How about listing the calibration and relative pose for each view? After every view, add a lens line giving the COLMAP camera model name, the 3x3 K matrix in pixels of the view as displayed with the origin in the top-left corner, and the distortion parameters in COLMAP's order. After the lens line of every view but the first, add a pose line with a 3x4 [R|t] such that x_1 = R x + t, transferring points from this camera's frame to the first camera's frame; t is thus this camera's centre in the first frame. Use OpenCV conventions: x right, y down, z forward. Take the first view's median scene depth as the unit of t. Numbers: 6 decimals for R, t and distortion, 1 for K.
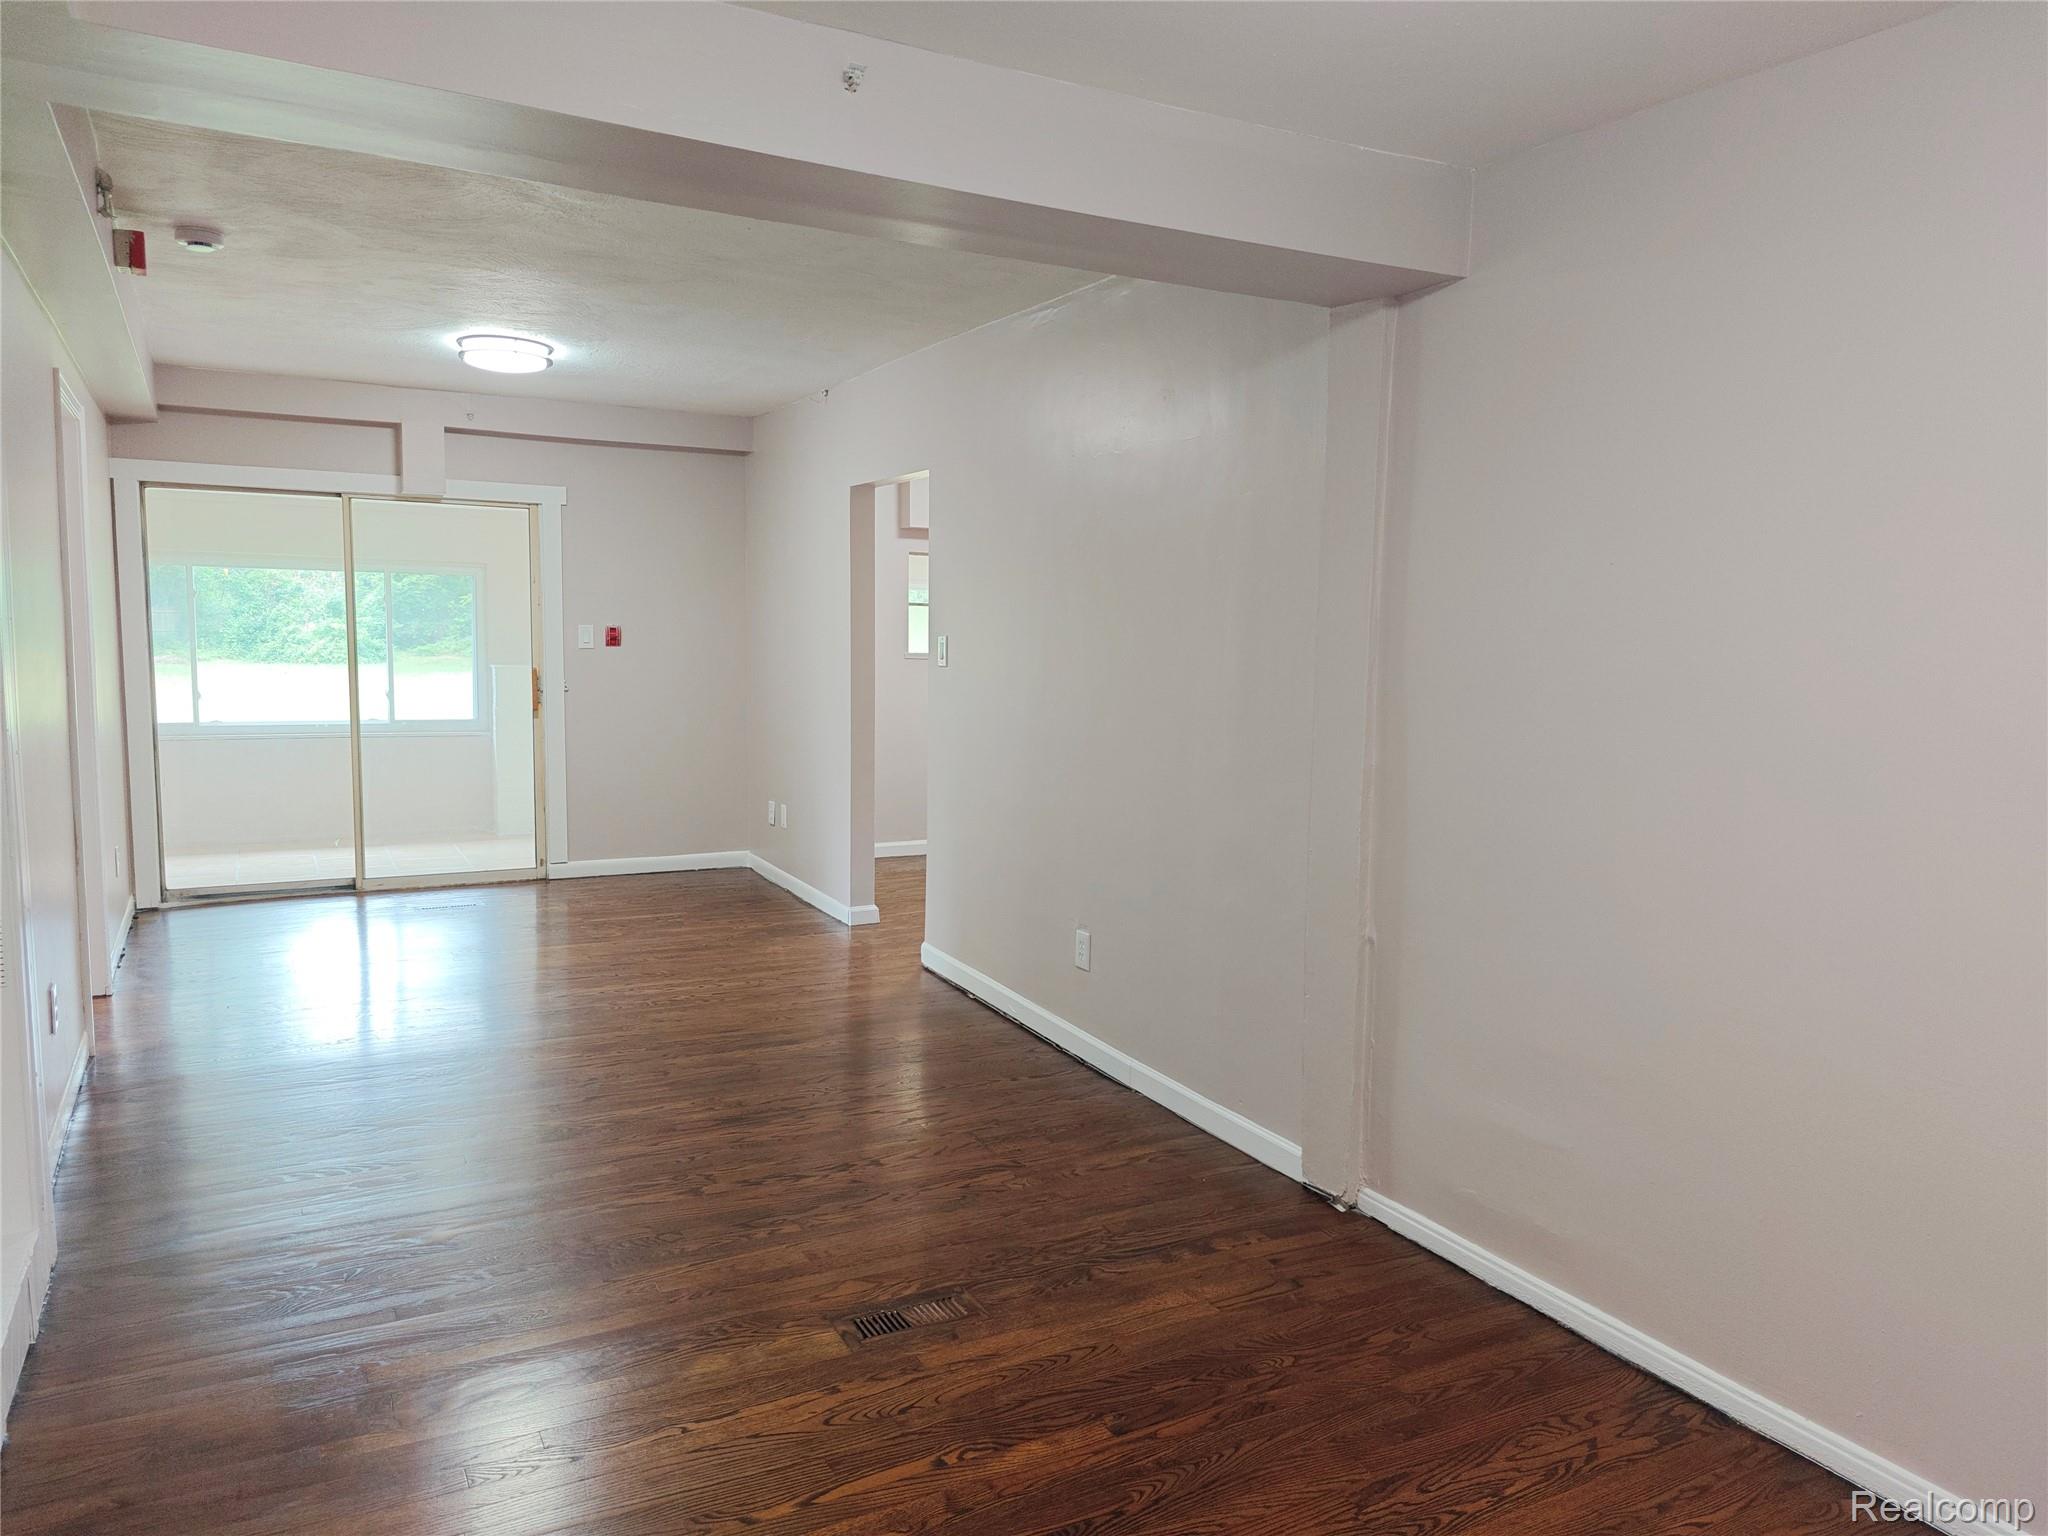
lens RADIAL K [[1392.9, 0, 1033.9], [0, 1392.9, 767.6], [0, 0, 1]] dist [0.029075, -0.037516]
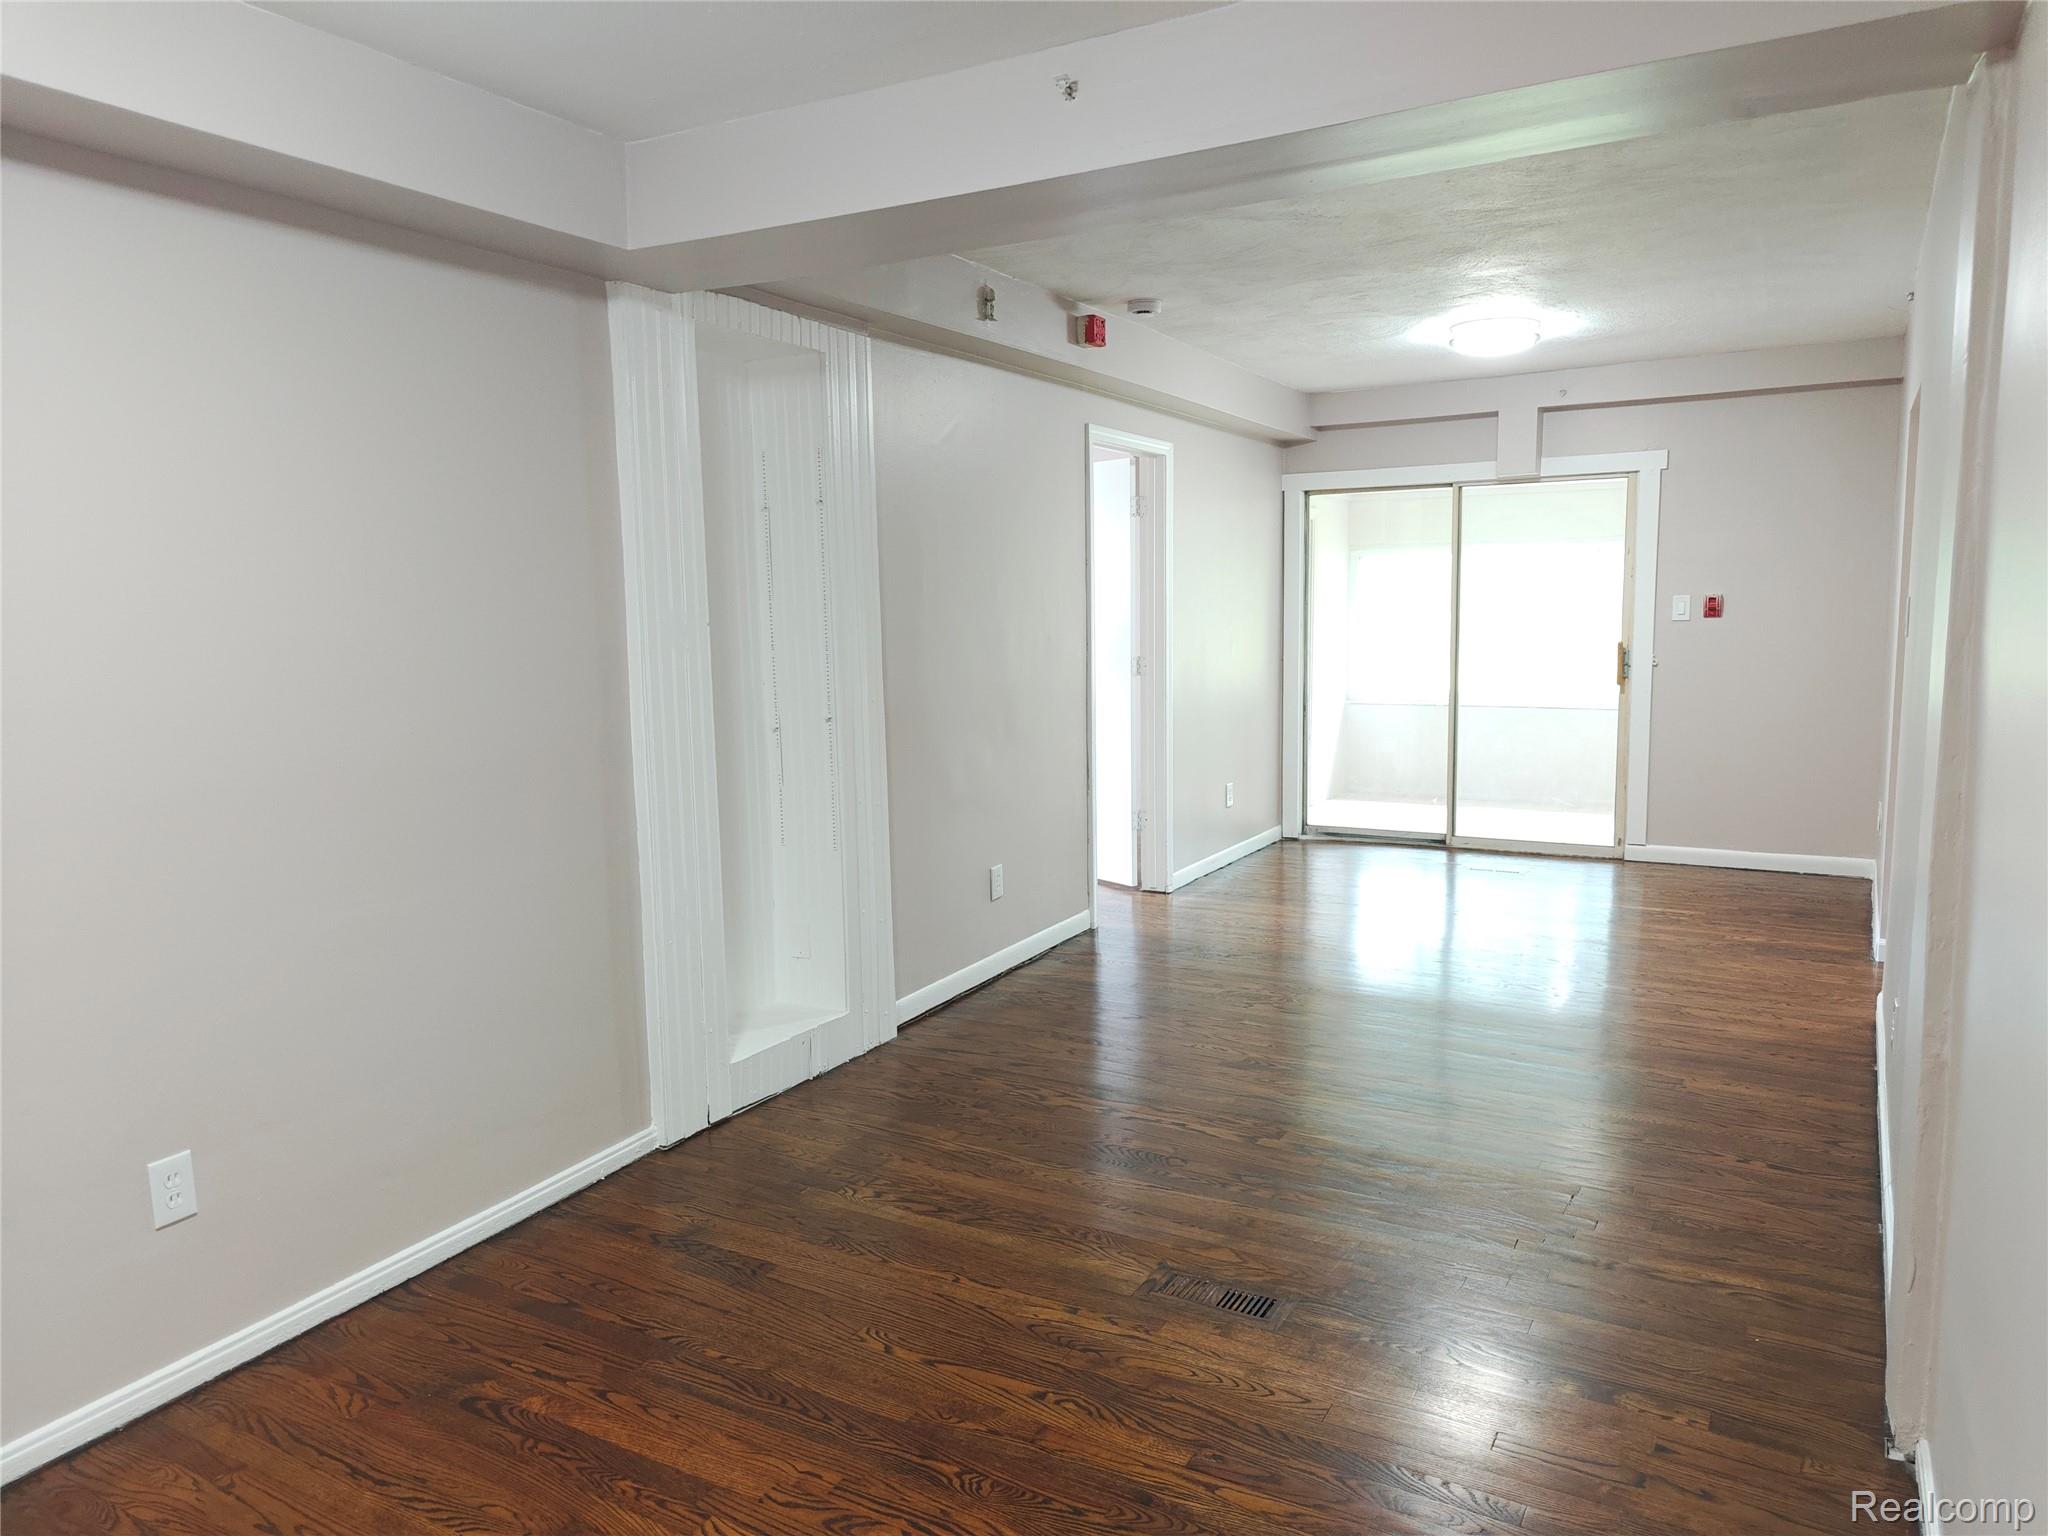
lens RADIAL K [[1392.9, 0, 1036.4], [0, 1392.9, 771.6], [0, 0, 1]] dist [0.029075, -0.037516]
pose [[0.523738, 0.075881, -0.848493, 0.282062], [-0.057287, 0.996907, 0.053793, -0.010971], [0.849951, 0.020434, 0.526466, 0.152814]]
